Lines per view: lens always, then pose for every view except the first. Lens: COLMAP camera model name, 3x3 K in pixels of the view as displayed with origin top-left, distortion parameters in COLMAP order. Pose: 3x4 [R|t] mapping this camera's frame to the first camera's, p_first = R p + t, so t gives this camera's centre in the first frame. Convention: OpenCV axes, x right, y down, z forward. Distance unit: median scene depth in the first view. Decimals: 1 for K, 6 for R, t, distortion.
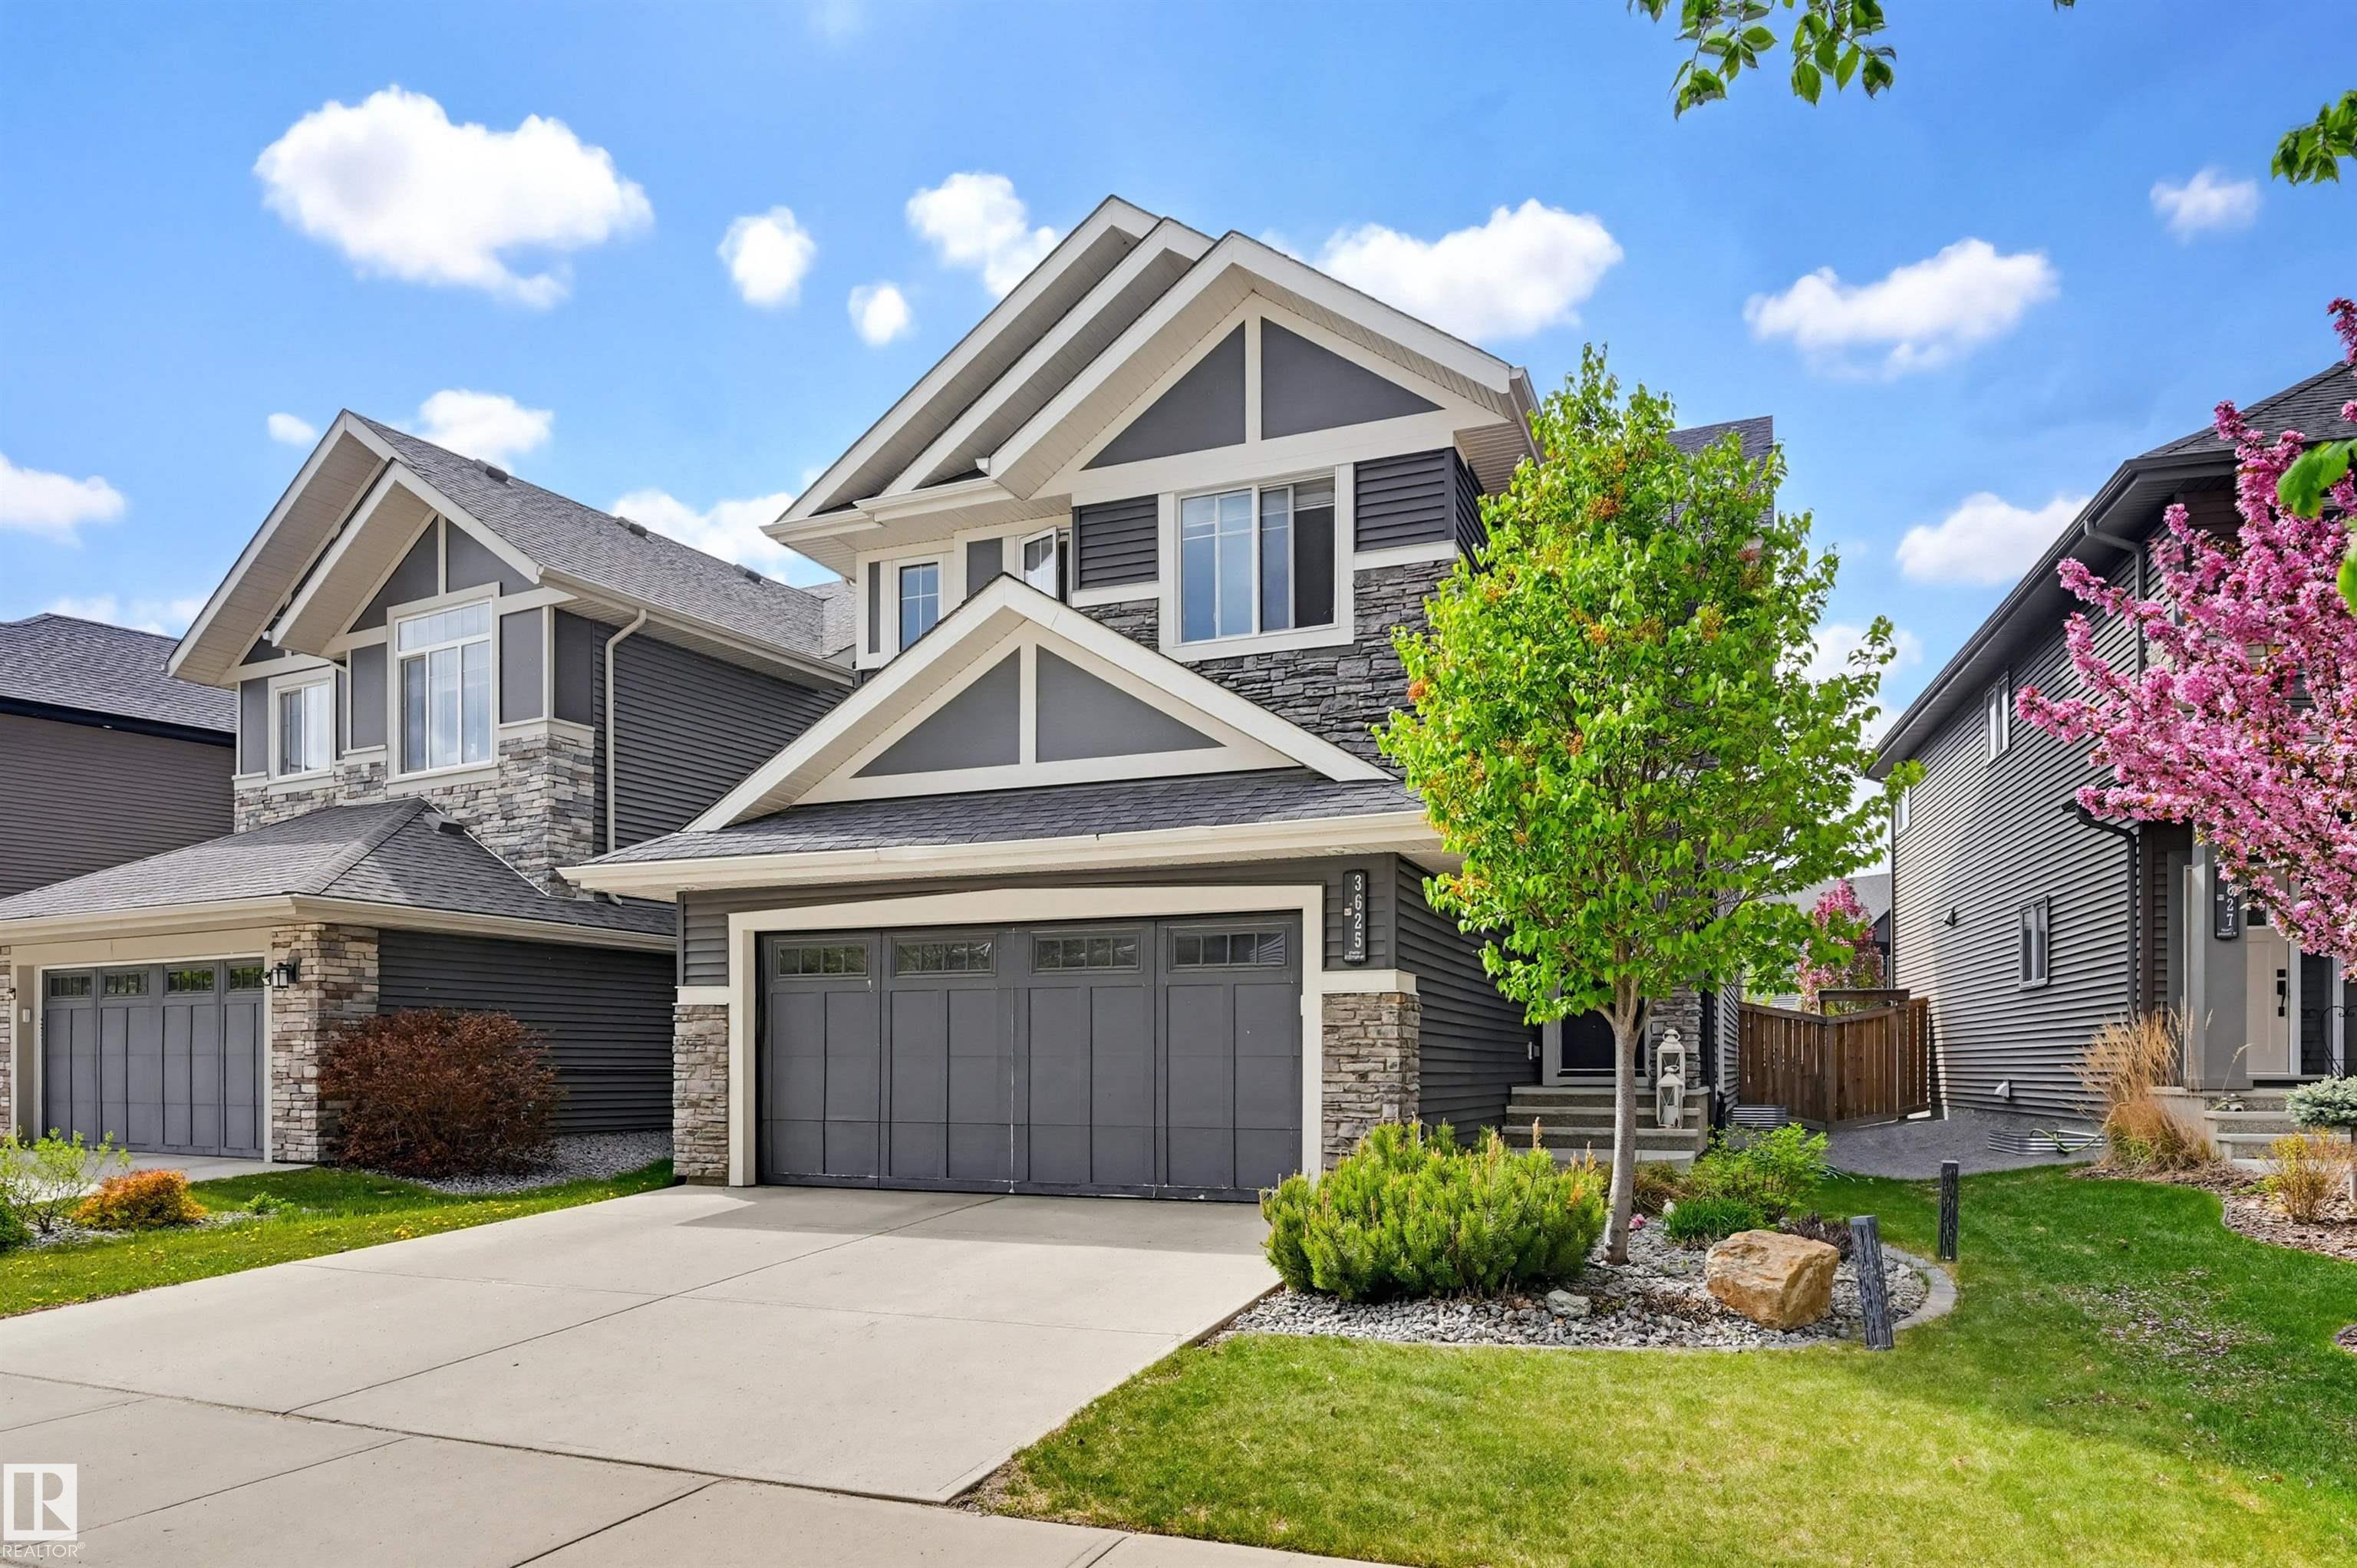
lens RADIAL K [[1404.5, 0, 1178.5], [0, 1404.5, 784.0], [0, 0, 1]] dist [-0.004898, -0.001039]
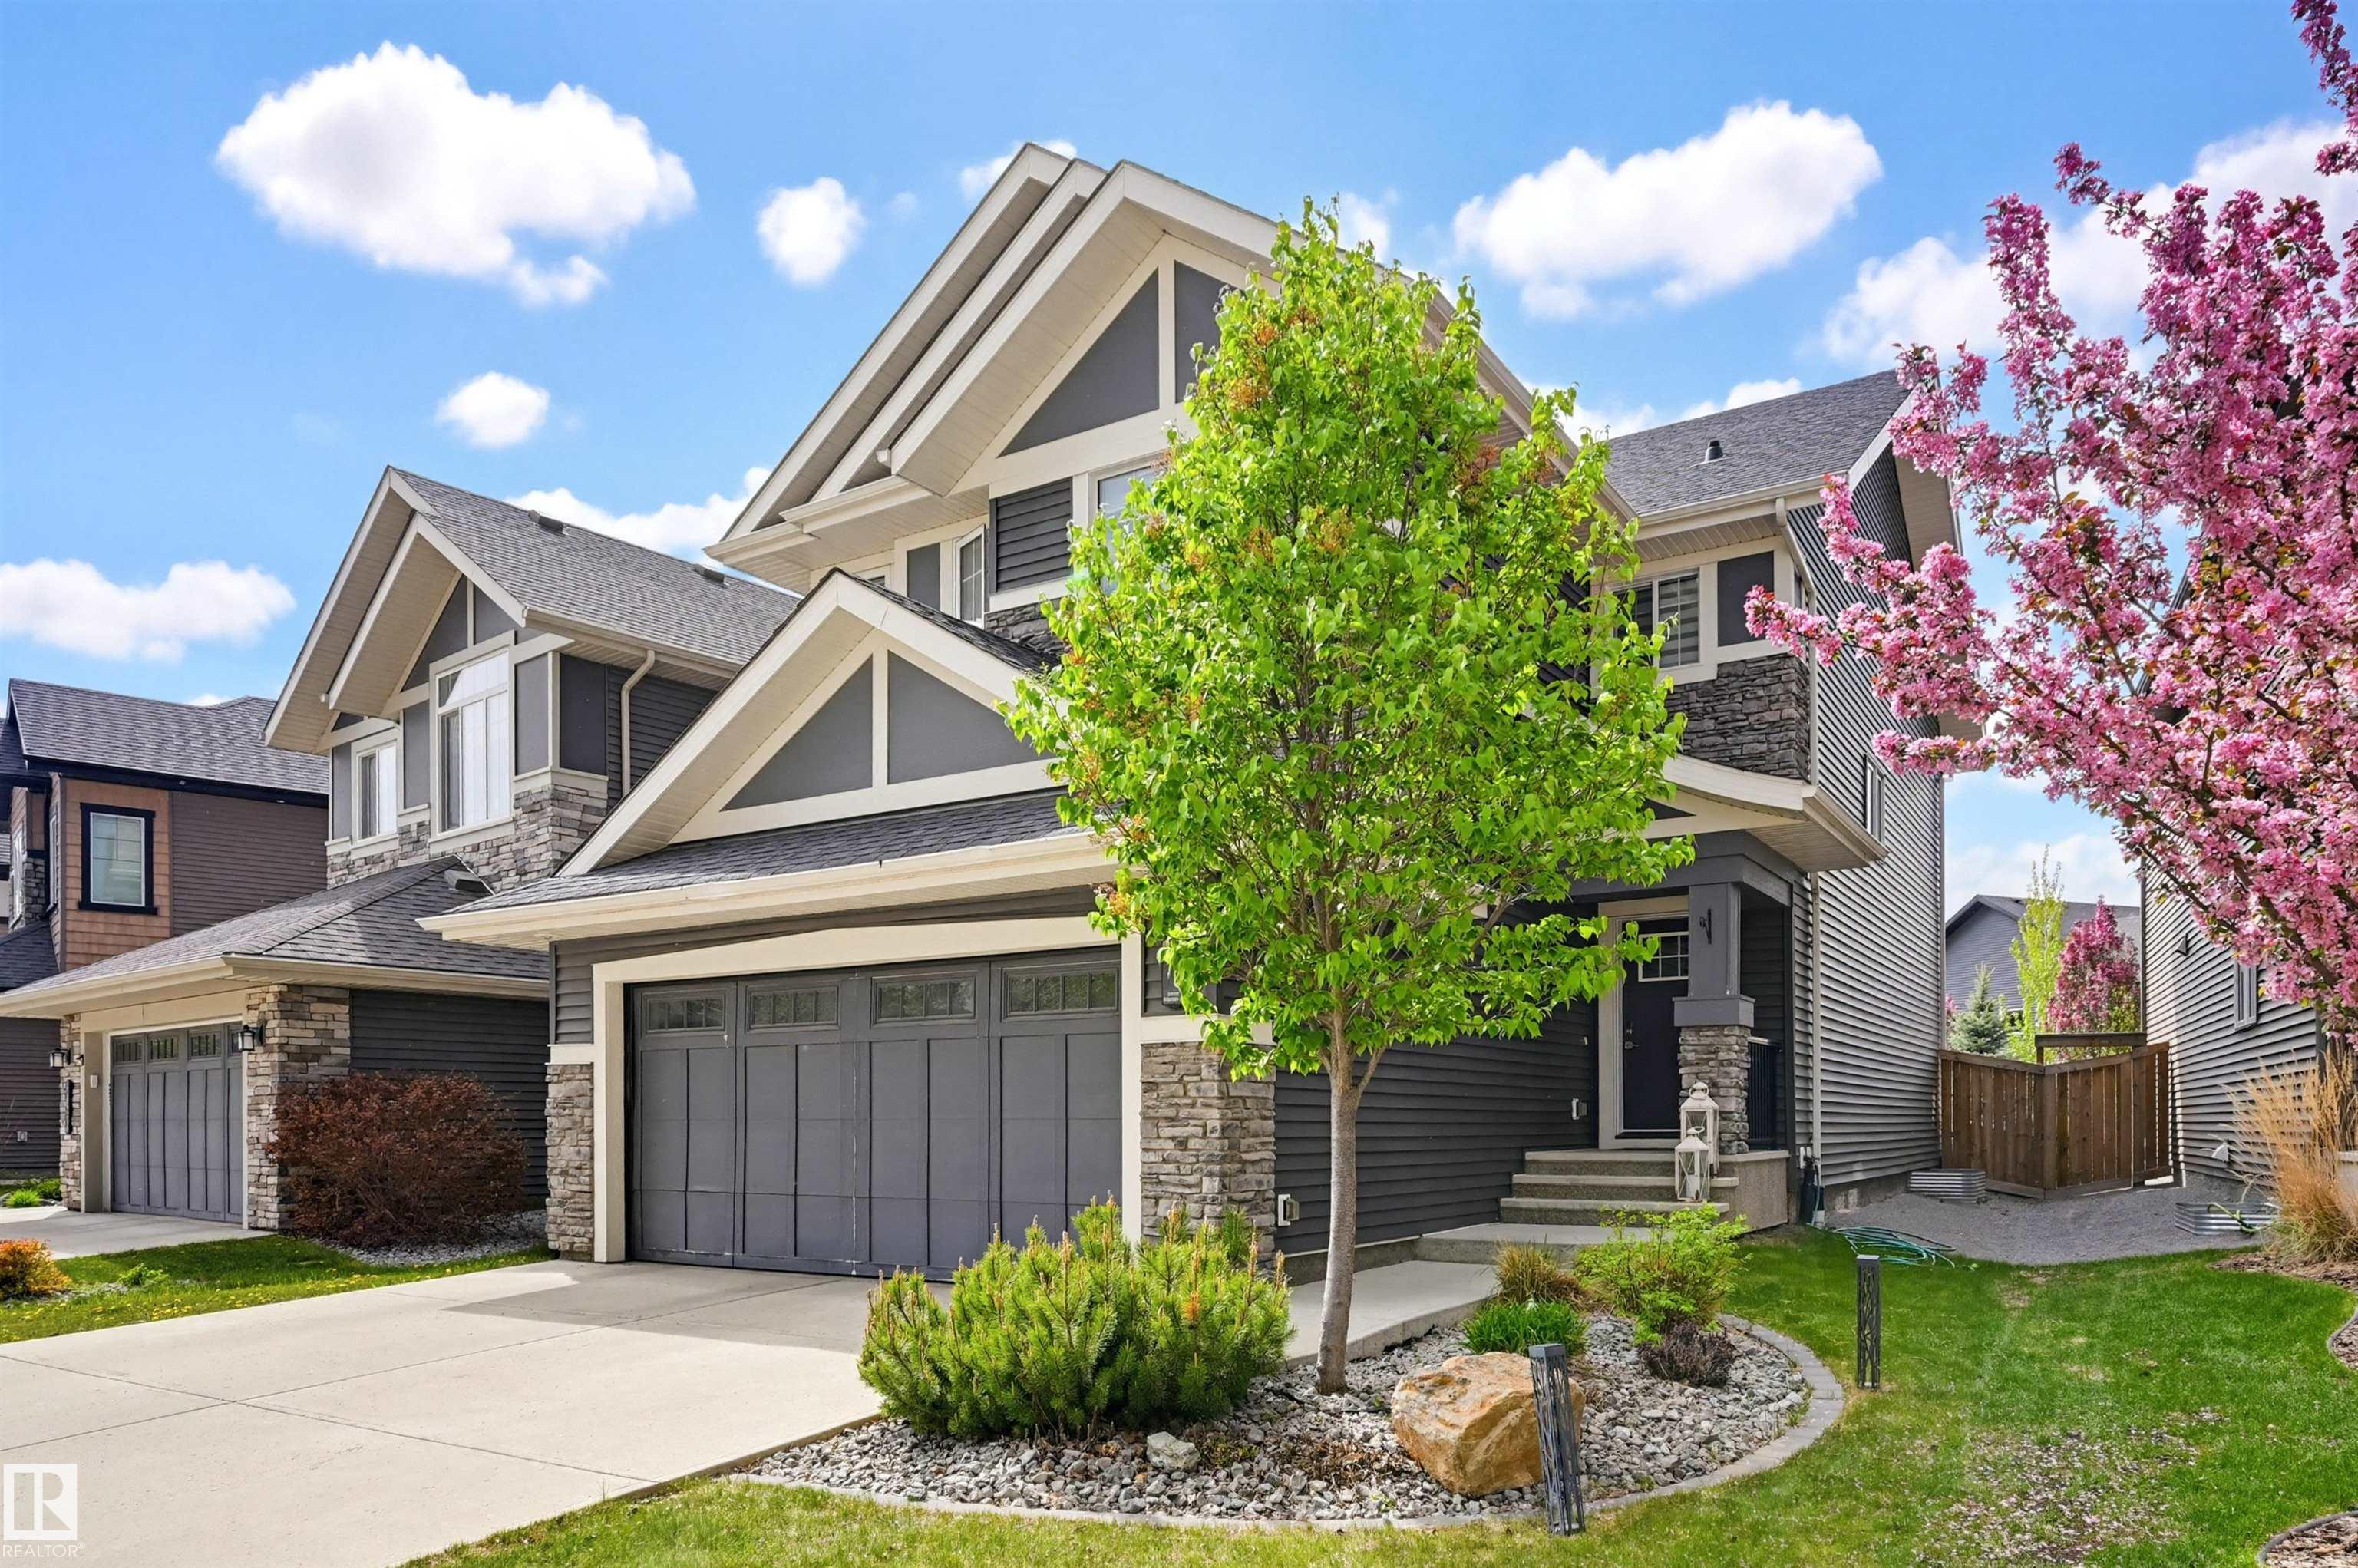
lens RADIAL K [[1469.4, 0, 1179.1], [0, 1469.4, 849.7], [0, 0, 1]] dist [-0.006228, -0.001154]
pose [[0.988941, -0.030718, -0.145090, 0.189247], [0.032649, 0.999407, 0.010949, 0.019016], [0.144668, -0.015565, 0.989358, 0.107012]]
